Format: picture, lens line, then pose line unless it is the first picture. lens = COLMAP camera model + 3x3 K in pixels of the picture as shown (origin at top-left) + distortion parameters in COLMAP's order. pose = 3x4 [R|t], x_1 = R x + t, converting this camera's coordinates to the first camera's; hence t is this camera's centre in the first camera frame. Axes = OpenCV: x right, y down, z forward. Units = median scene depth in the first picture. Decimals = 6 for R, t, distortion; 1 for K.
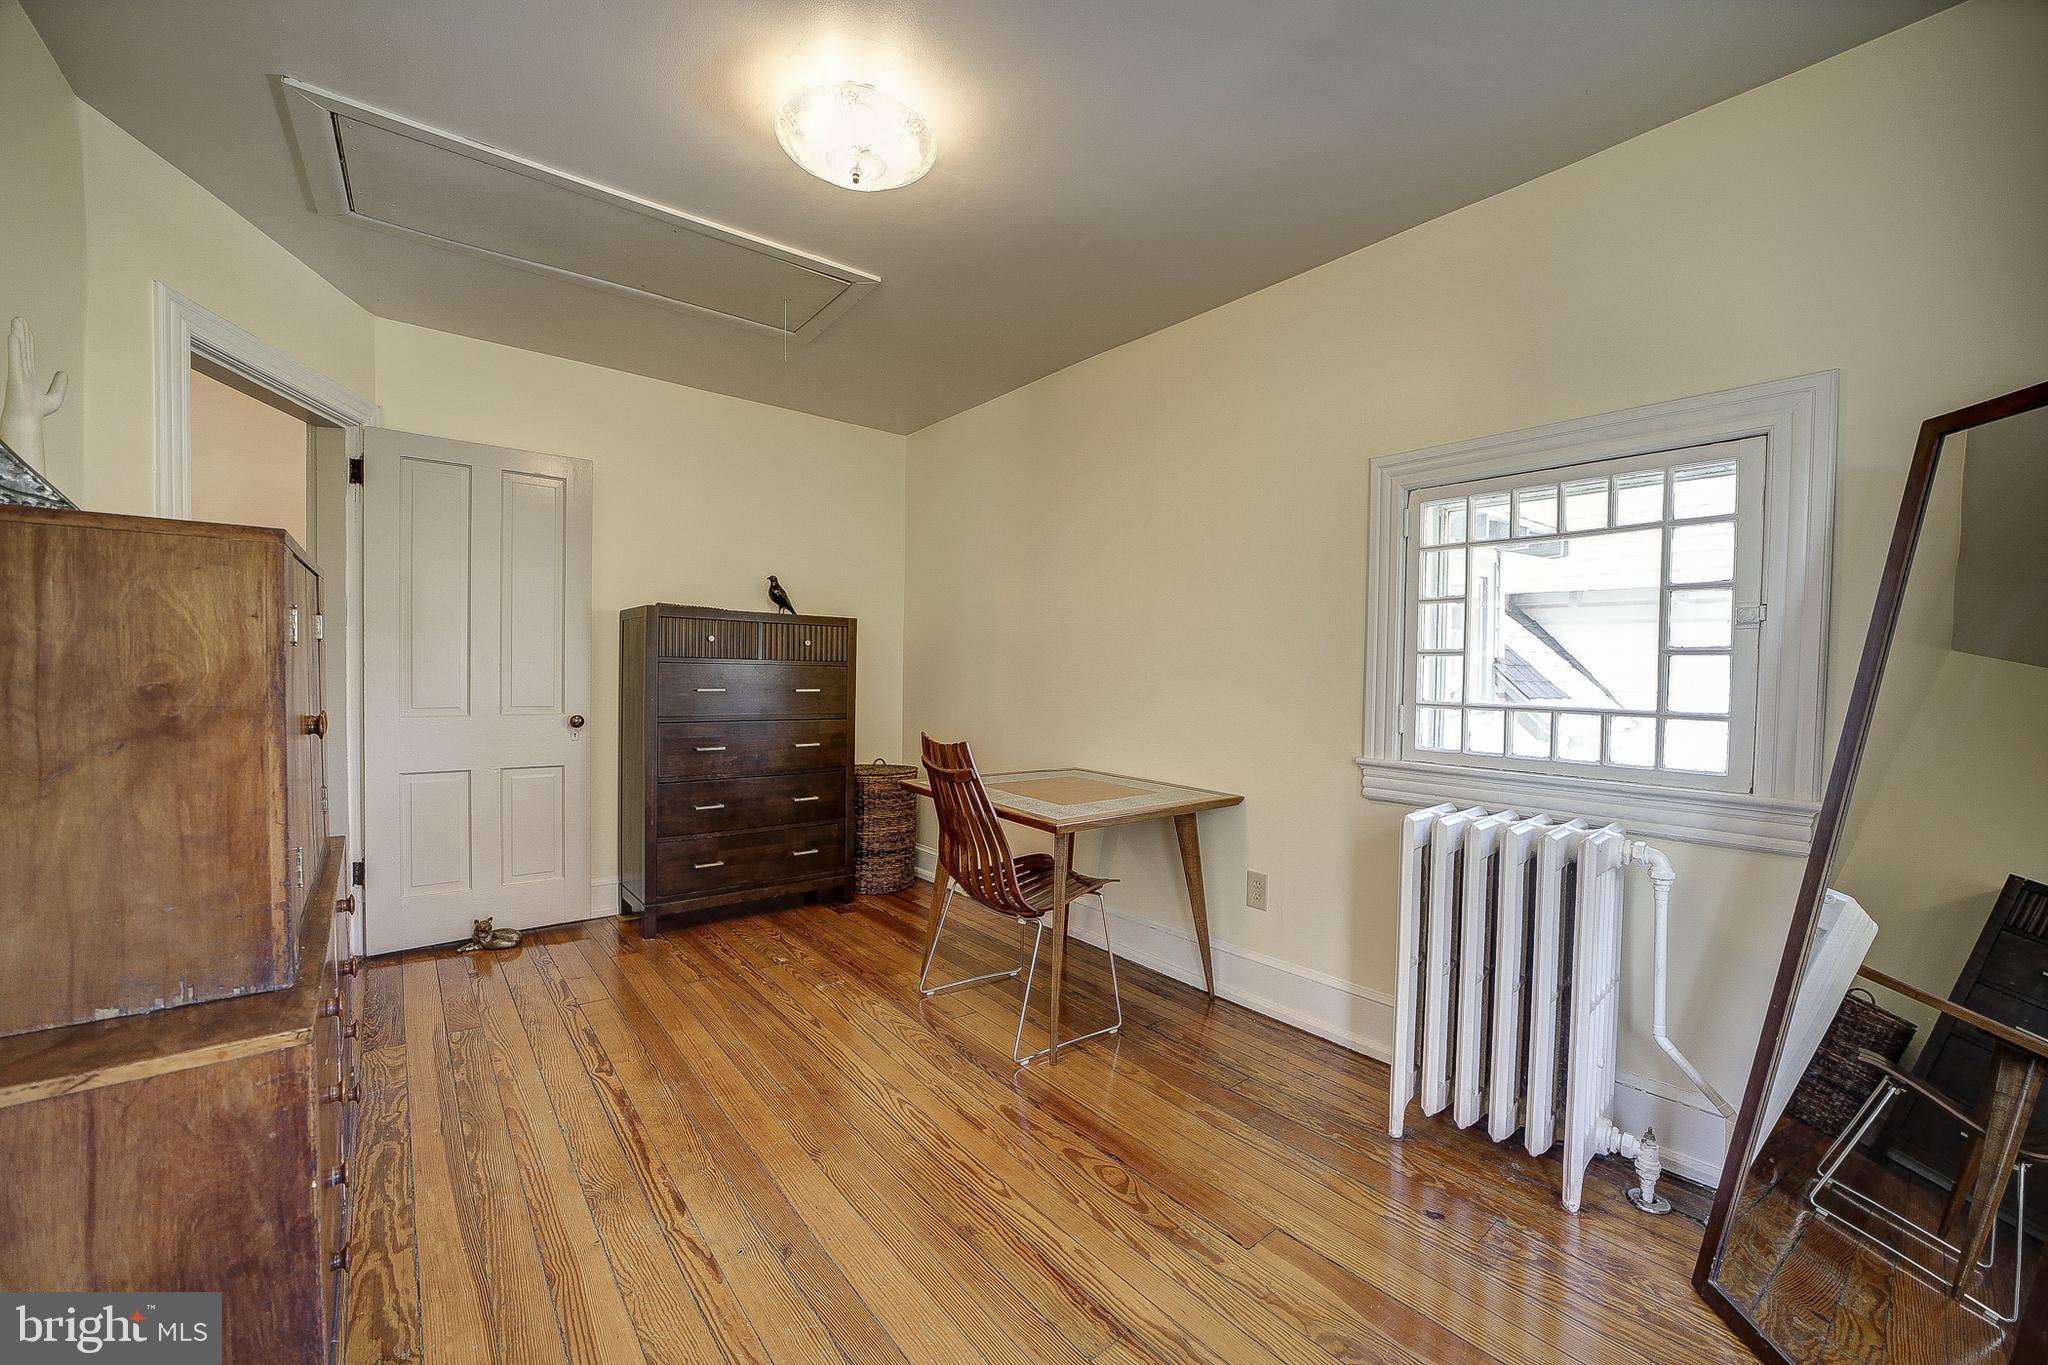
lens RADIAL K [[811.3, 0, 1007.0], [0, 811.3, 682.7], [0, 0, 1]] dist [0.000186, 0.000484]
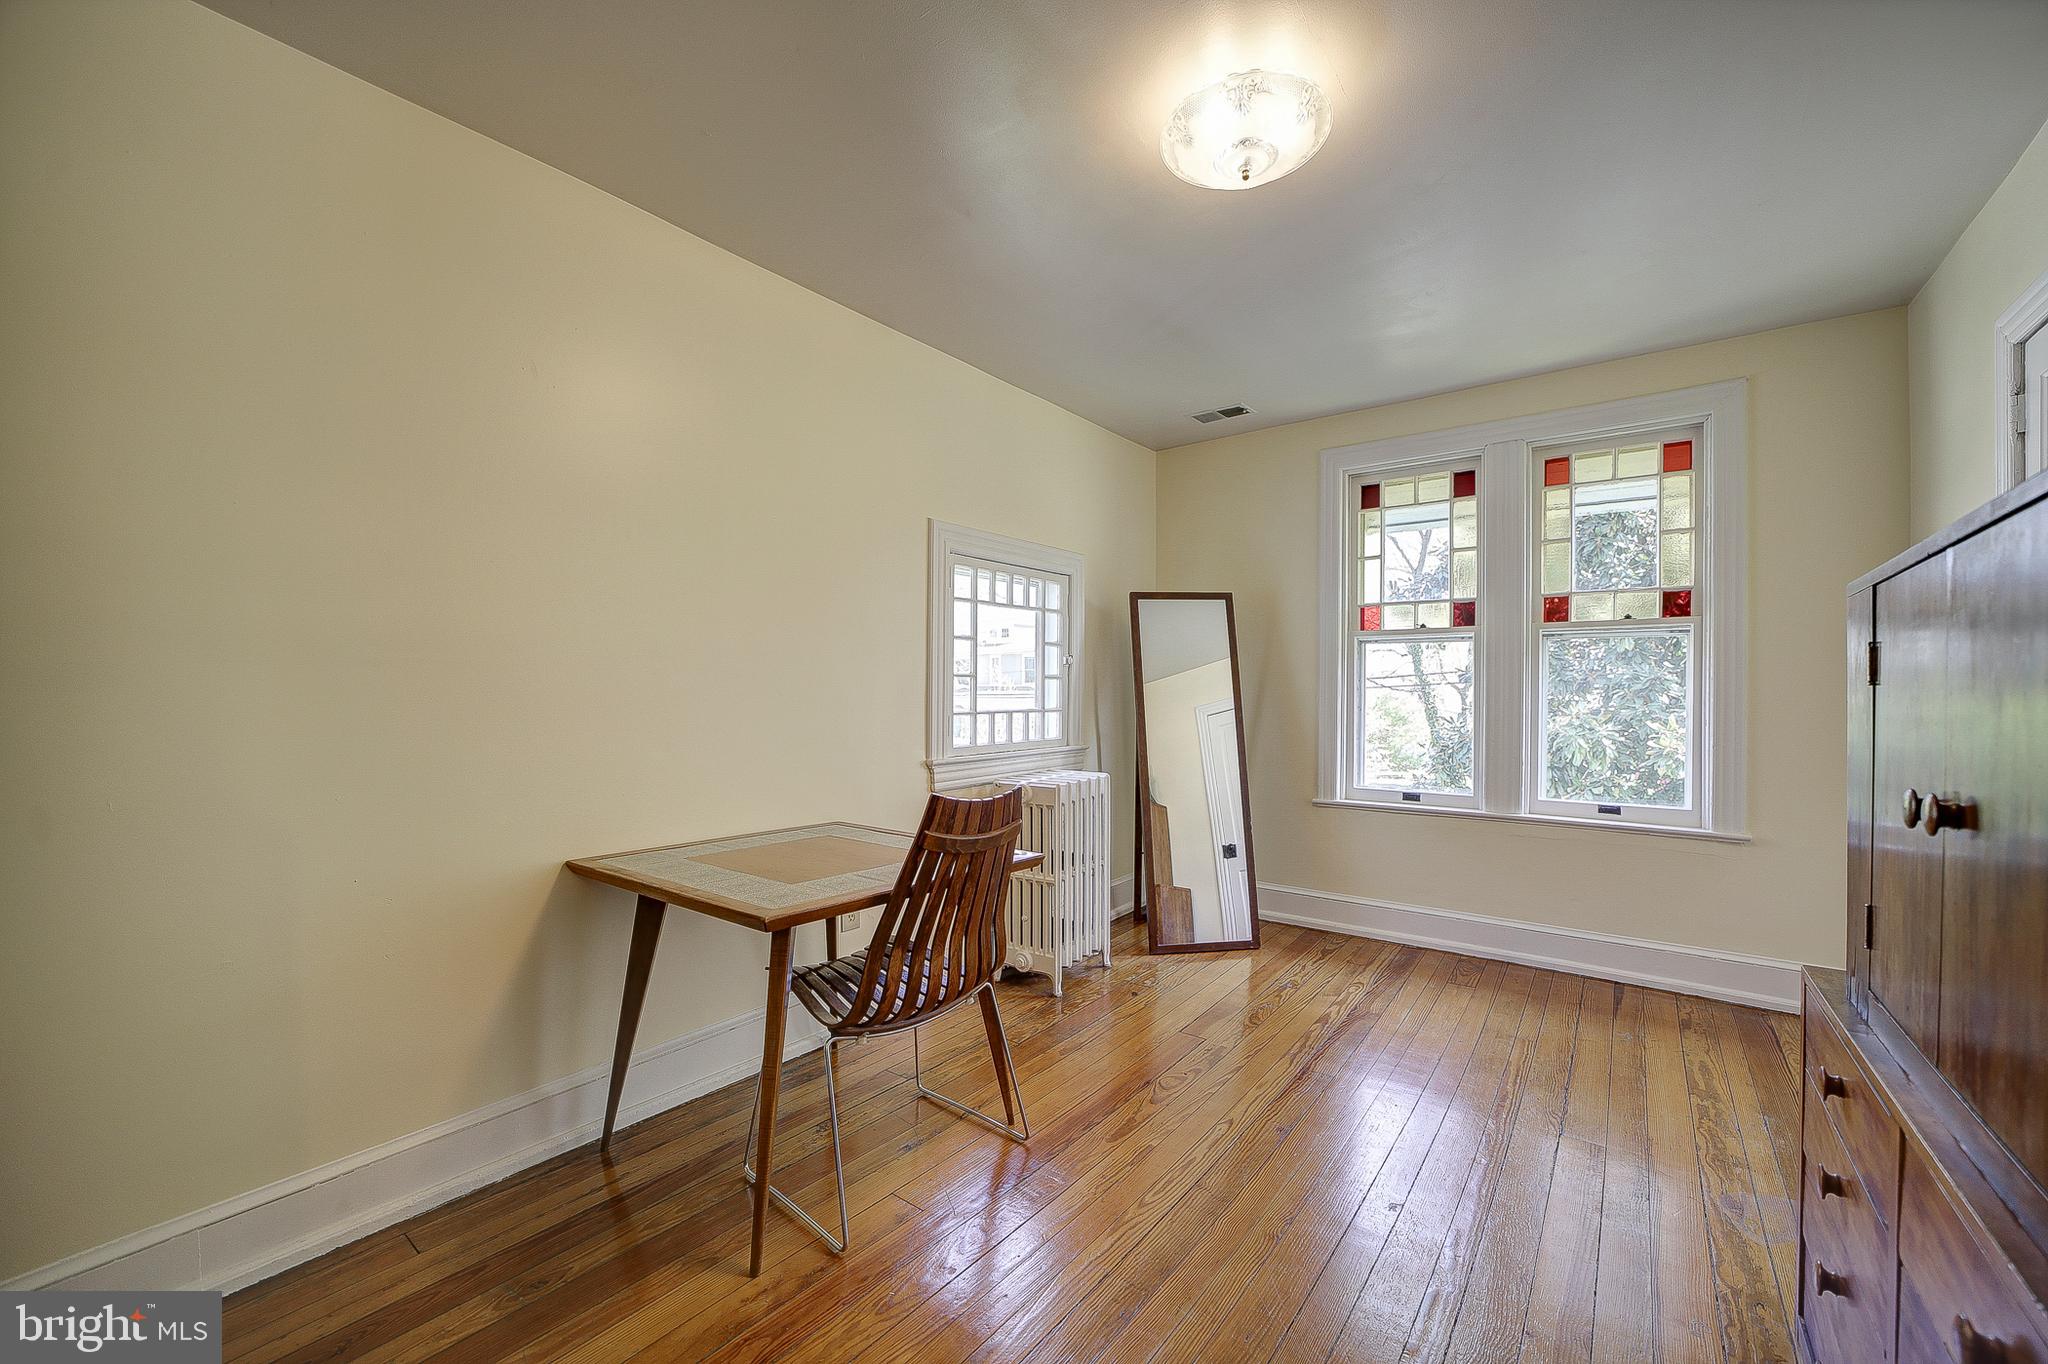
lens RADIAL K [[811.3, 0, 1007.0], [0, 811.3, 682.2], [0, 0, 1]] dist [0.000186, 0.000484]
pose [[-0.240919, -0.000241, 0.970545, -0.912918], [0.018669, 0.999814, 0.004882, -0.034505], [-0.970366, 0.019295, -0.240870, 1.396260]]
